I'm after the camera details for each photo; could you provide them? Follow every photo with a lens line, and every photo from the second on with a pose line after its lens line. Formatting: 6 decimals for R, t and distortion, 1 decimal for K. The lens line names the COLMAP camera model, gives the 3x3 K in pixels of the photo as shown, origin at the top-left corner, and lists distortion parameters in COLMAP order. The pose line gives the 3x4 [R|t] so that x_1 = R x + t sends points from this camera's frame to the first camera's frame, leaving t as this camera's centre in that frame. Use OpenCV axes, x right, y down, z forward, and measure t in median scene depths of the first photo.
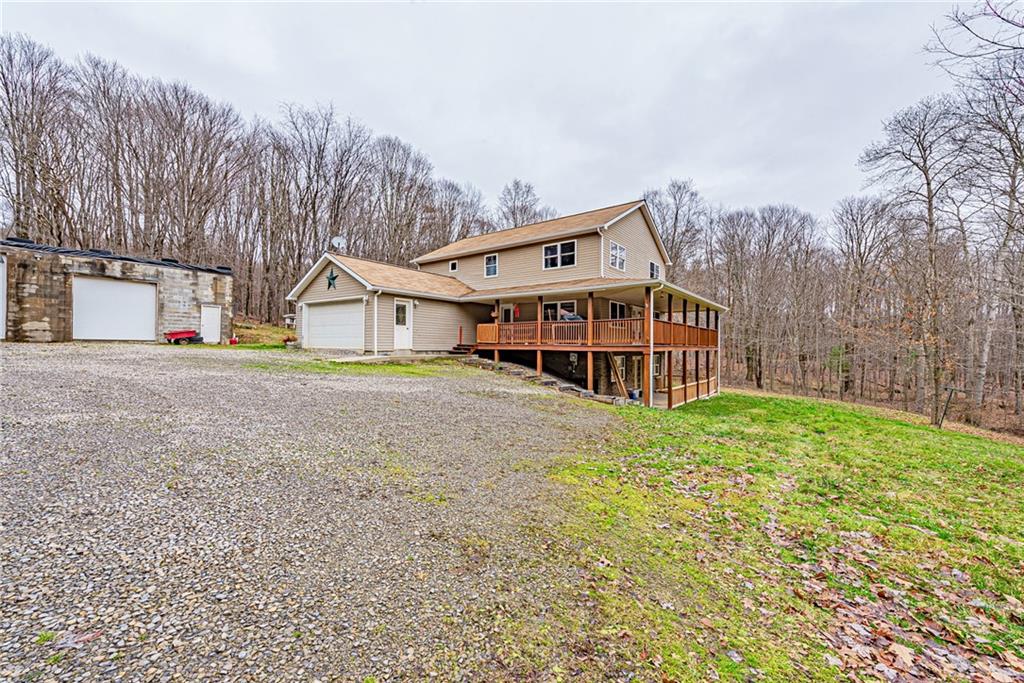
lens RADIAL K [[408.3, 0, 511.1], [0, 408.3, 344.4], [0, 0, 1]] dist [0.014658, -0.002136]
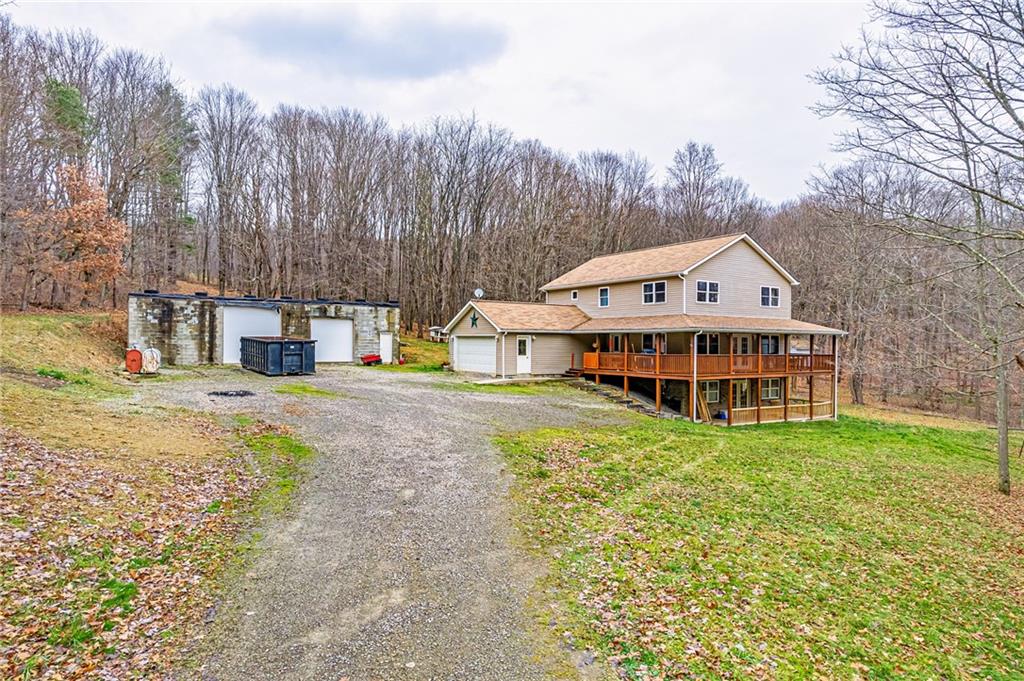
lens RADIAL K [[618.3, 0, 512.2], [0, 618.3, 342.7], [0, 0, 1]] dist [-0.001304, -0.000012]
pose [[0.939977, -0.003526, -0.341219, 0.341281], [0.002362, 0.999990, -0.003826, -0.071037], [0.341229, 0.002791, 0.939976, -0.795207]]
